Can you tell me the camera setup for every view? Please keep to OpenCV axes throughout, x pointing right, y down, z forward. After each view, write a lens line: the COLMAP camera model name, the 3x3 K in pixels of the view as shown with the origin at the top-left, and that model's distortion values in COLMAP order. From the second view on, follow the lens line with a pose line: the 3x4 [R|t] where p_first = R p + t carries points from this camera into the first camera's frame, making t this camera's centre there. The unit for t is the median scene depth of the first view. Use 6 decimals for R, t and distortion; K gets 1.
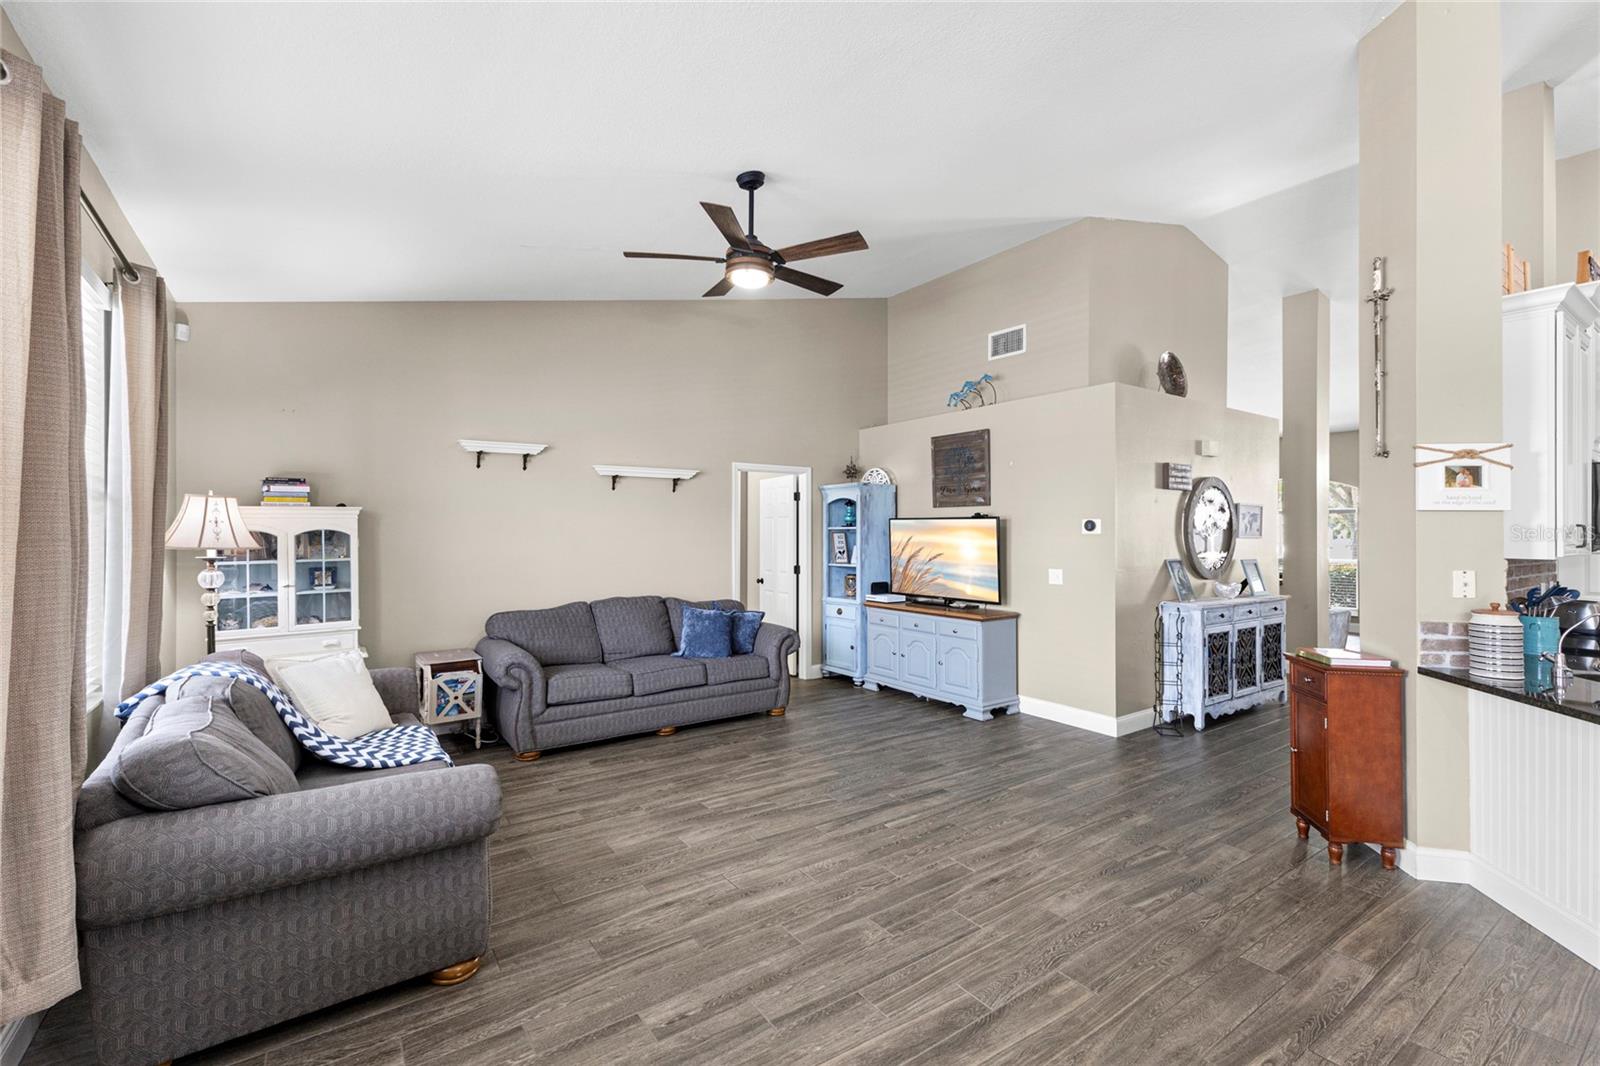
lens RADIAL K [[685.5, 0, 804.1], [0, 685.5, 529.9], [0, 0, 1]] dist [-0.000561, 0.000119]
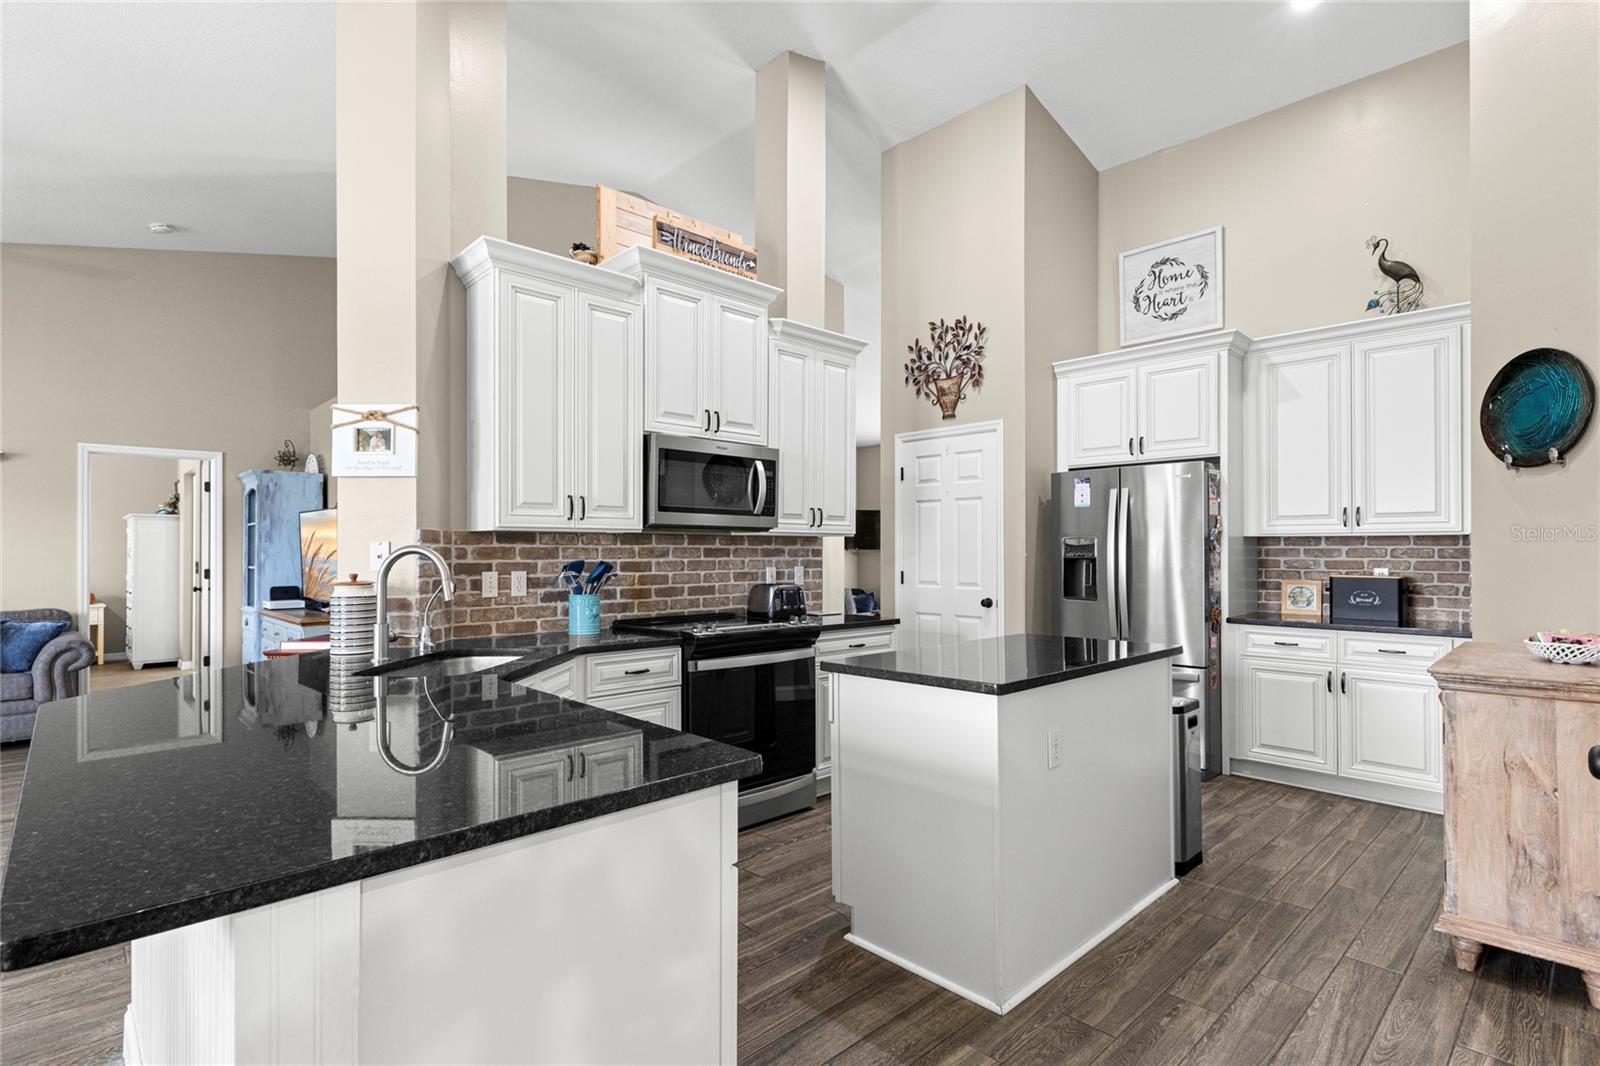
lens RADIAL K [[786.9, 0, 800.0], [0, 786.9, 533.0], [0, 0, 1]] dist [0.002309, 0.000240]
pose [[0.991198, -0.006593, 0.132220, 0.635537], [0.008720, 0.999842, -0.015510, 0.031913], [-0.132097, 0.016526, 0.991099, -0.059994]]
